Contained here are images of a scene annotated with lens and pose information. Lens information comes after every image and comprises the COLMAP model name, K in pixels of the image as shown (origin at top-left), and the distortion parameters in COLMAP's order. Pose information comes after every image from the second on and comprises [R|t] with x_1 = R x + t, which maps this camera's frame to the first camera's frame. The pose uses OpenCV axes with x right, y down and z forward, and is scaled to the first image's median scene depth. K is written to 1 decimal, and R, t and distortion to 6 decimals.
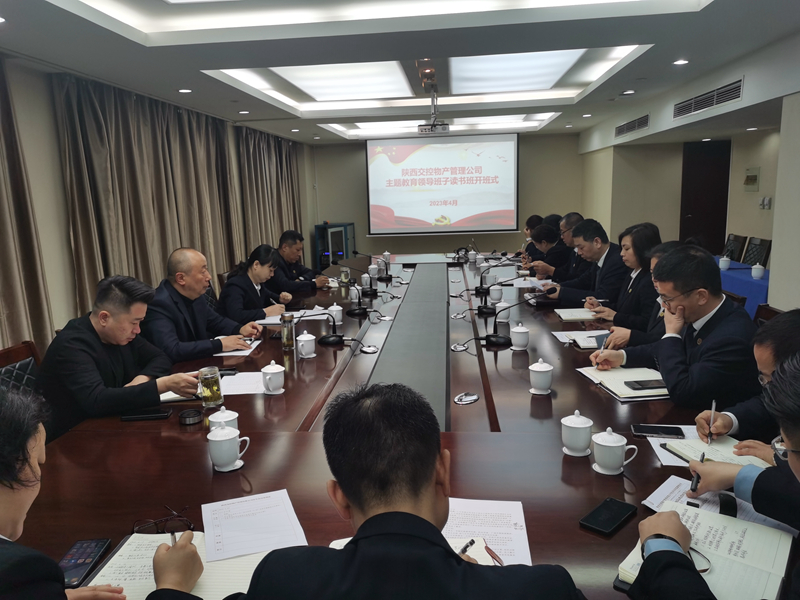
lens RADIAL K [[622.2, 0, 396.4], [0, 622.2, 298.4], [0, 0, 1]] dist [0.064727, -0.031784]
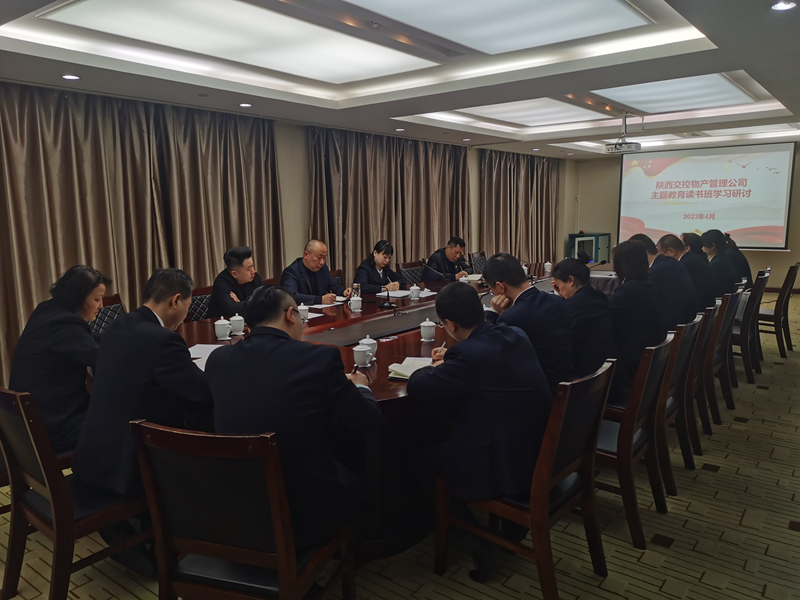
lens RADIAL K [[622.2, 0, 398.6], [0, 622.2, 296.5], [0, 0, 1]] dist [0.064727, -0.031784]
pose [[0.837546, 0.098088, -0.537489, 0.227110], [-0.107659, 0.994094, 0.013656, 0.007780], [0.535654, 0.046428, 0.843160, -0.072373]]
